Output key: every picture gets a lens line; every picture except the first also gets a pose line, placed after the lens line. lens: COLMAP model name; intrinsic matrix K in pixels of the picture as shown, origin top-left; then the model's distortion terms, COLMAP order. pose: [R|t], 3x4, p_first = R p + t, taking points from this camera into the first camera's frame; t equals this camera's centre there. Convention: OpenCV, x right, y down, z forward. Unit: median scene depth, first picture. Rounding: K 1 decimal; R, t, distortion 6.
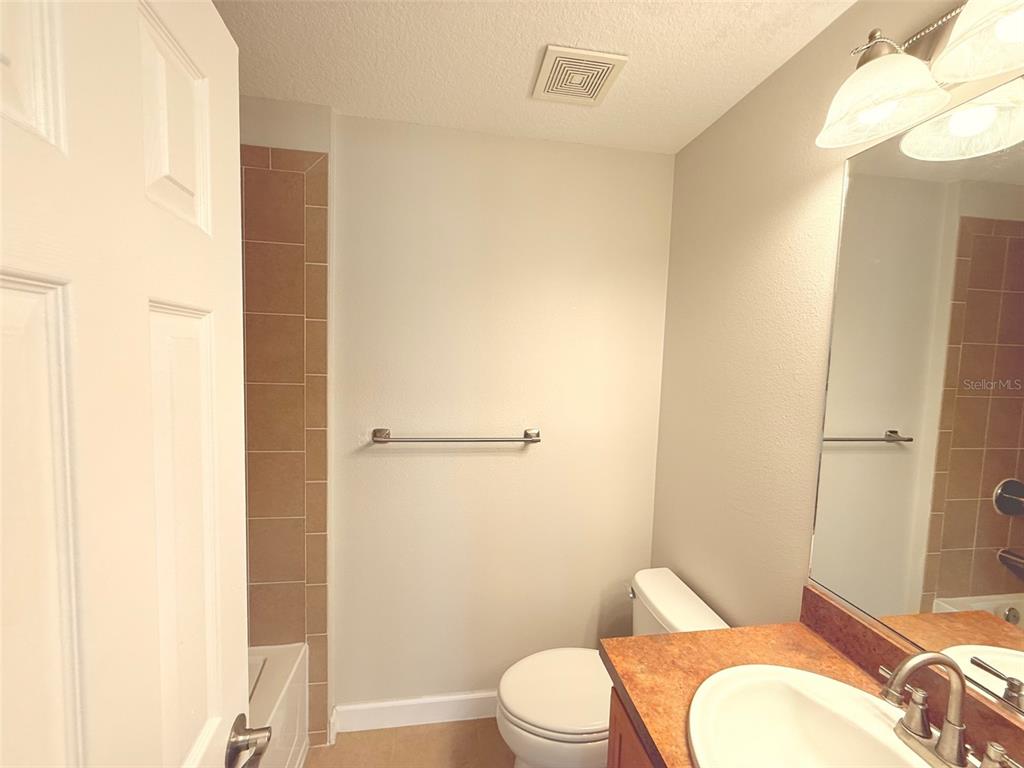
lens RADIAL K [[405.9, 0, 512.9], [0, 405.9, 384.7], [0, 0, 1]] dist [0.000090, 0.000384]
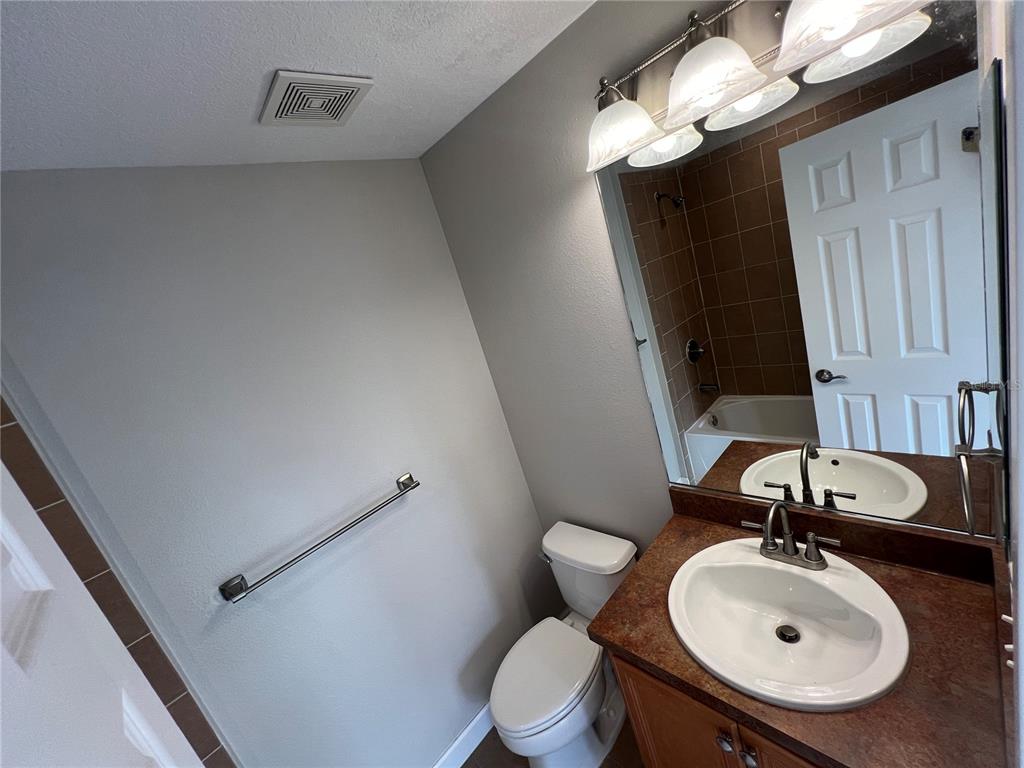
lens RADIAL K [[405.9, 0, 512.9], [0, 405.9, 384.7], [0, 0, 1]] dist [0.000090, 0.000384]
pose [[0.775450, -0.400193, 0.488388, -0.188449], [0.360950, 0.915605, 0.177154, -0.228416], [-0.518066, 0.038909, 0.854455, 0.086578]]
